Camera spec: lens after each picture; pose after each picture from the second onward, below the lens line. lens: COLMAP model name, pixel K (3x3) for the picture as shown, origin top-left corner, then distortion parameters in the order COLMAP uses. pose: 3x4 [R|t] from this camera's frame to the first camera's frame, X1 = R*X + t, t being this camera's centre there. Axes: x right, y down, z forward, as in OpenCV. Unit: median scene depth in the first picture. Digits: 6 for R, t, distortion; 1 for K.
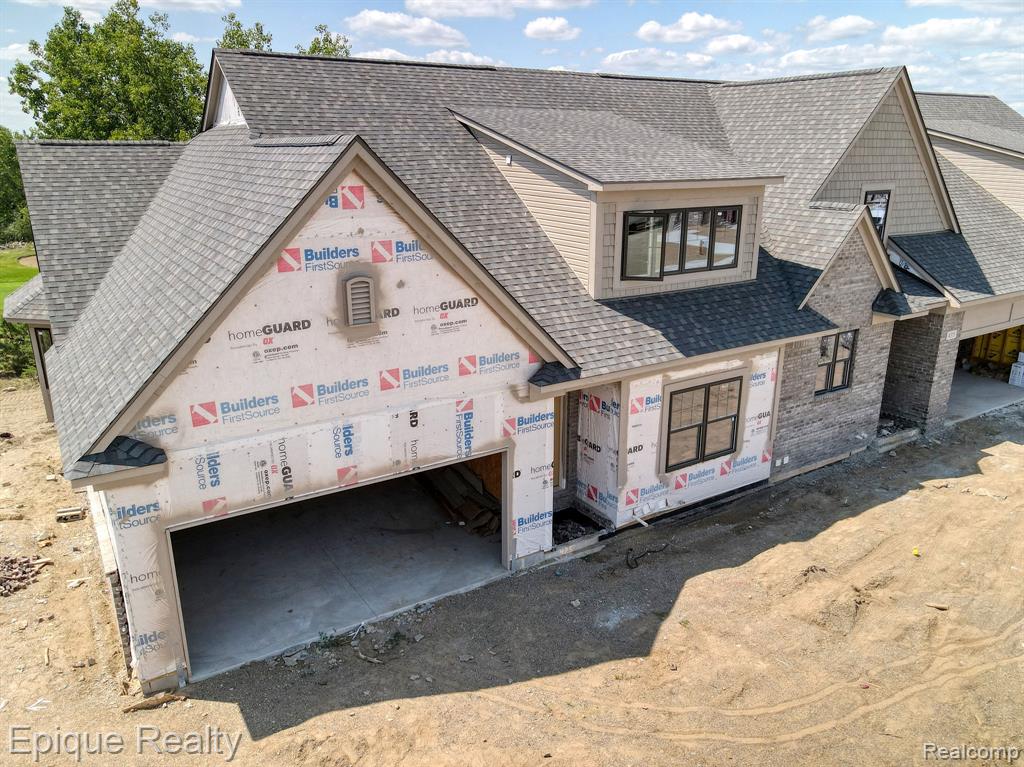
lens RADIAL K [[757.0, 0, 516.5], [0, 757.0, 381.4], [0, 0, 1]] dist [0.008715, 0.022717]
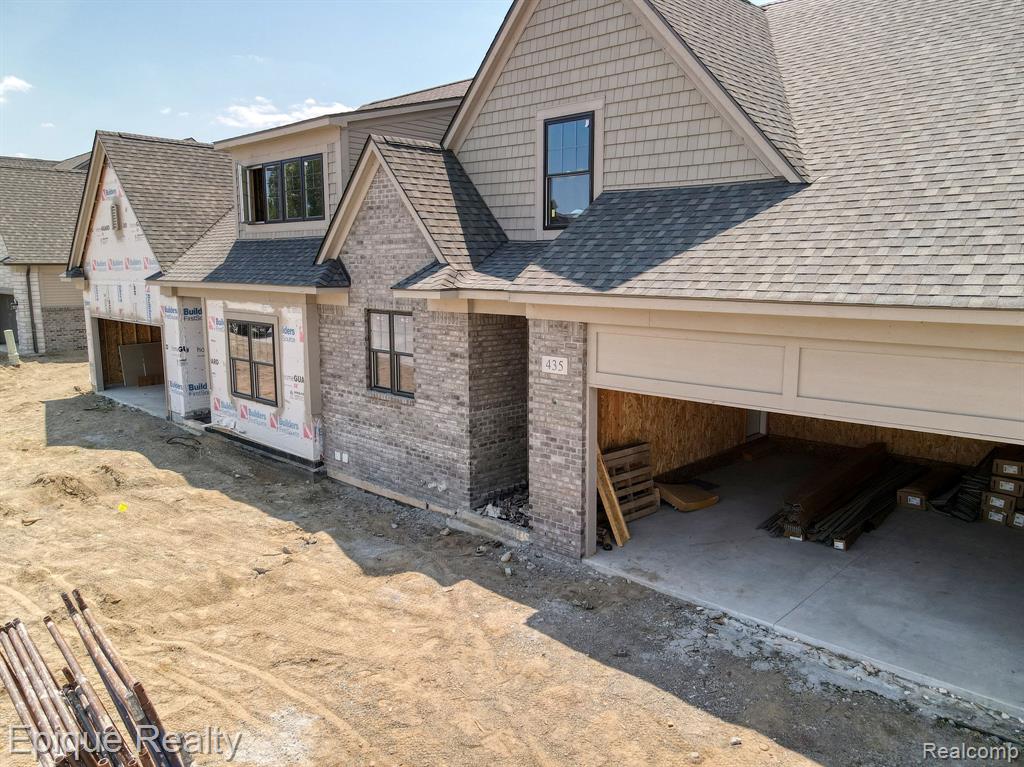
lens RADIAL K [[757.0, 0, 513.6], [0, 757.0, 383.8], [0, 0, 1]] dist [0.008715, 0.022717]
pose [[0.230505, 0.149563, -0.961508, 1.422741], [-0.291273, 0.953416, 0.078477, -0.108666], [0.928454, 0.261973, 0.263331, 1.132037]]
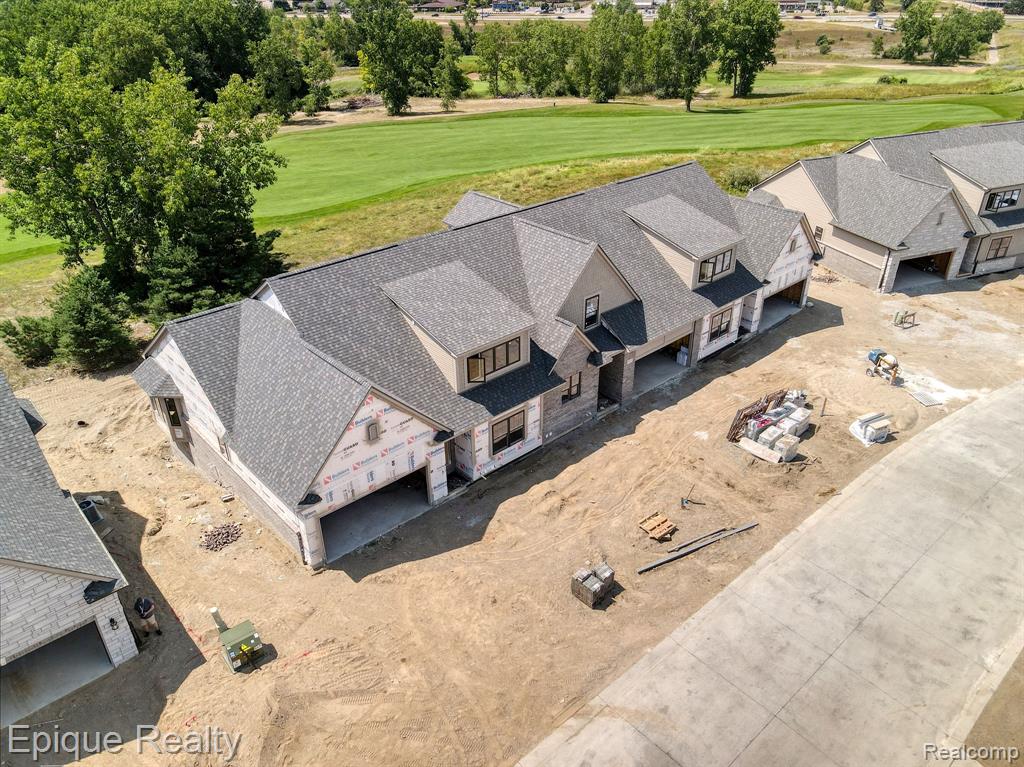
lens RADIAL K [[757.0, 0, 510.9], [0, 757.0, 386.1], [0, 0, 1]] dist [0.008715, 0.022717]
pose [[0.986420, -0.091785, 0.136201, -0.052661], [0.059221, 0.972256, 0.226298, -0.648090], [-0.153193, -0.215159, 0.964489, -1.294457]]
